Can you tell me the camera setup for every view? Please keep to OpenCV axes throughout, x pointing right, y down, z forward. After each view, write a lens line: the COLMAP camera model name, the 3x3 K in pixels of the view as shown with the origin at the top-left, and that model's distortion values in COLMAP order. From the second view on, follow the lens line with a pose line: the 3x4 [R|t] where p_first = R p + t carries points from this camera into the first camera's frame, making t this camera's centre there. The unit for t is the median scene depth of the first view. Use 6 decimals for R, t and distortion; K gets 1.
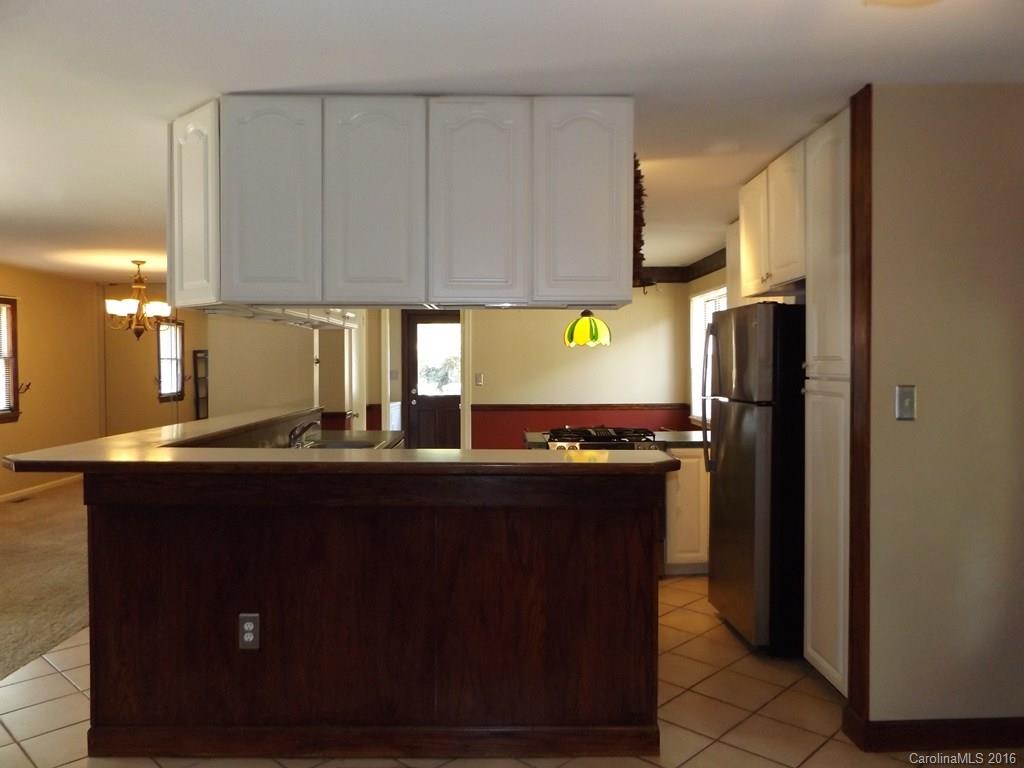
lens RADIAL K [[763.8, 0, 509.3], [0, 763.8, 377.6], [0, 0, 1]] dist [-0.002018, -0.009930]
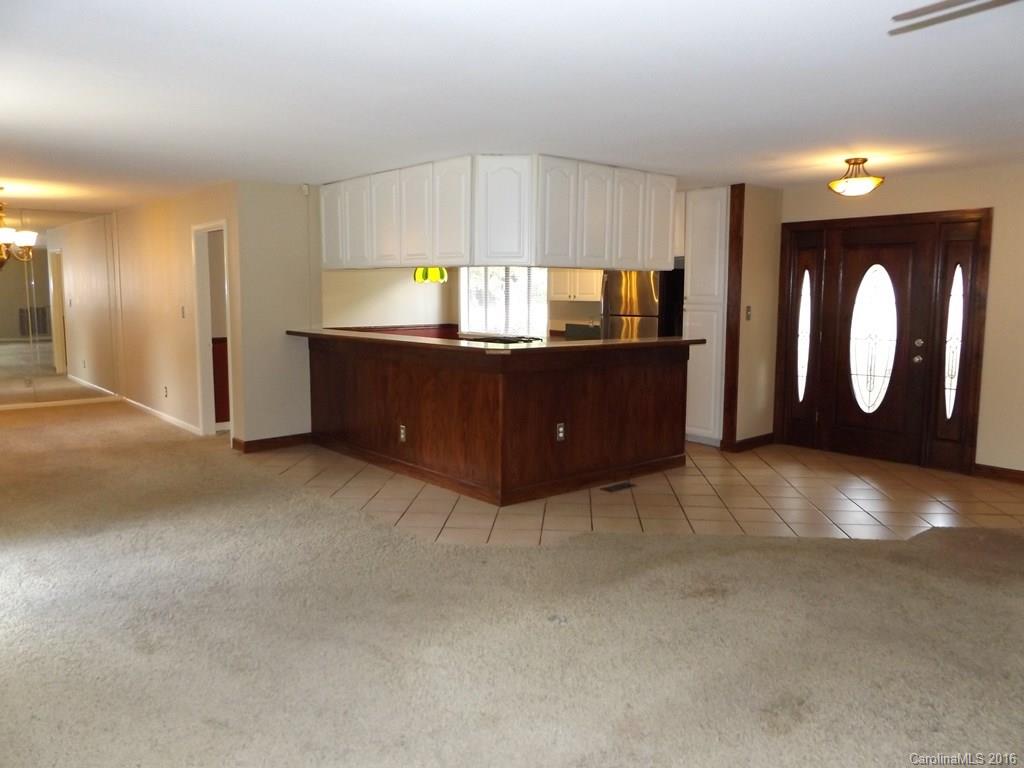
lens RADIAL K [[763.8, 0, 511.5], [0, 763.8, 384.0], [0, 0, 1]] dist [-0.002018, -0.009930]
pose [[0.769774, -0.072585, 0.634176, -1.694892], [0.007559, 0.994481, 0.104649, -0.005646], [-0.638272, -0.075763, 0.766074, -0.448436]]
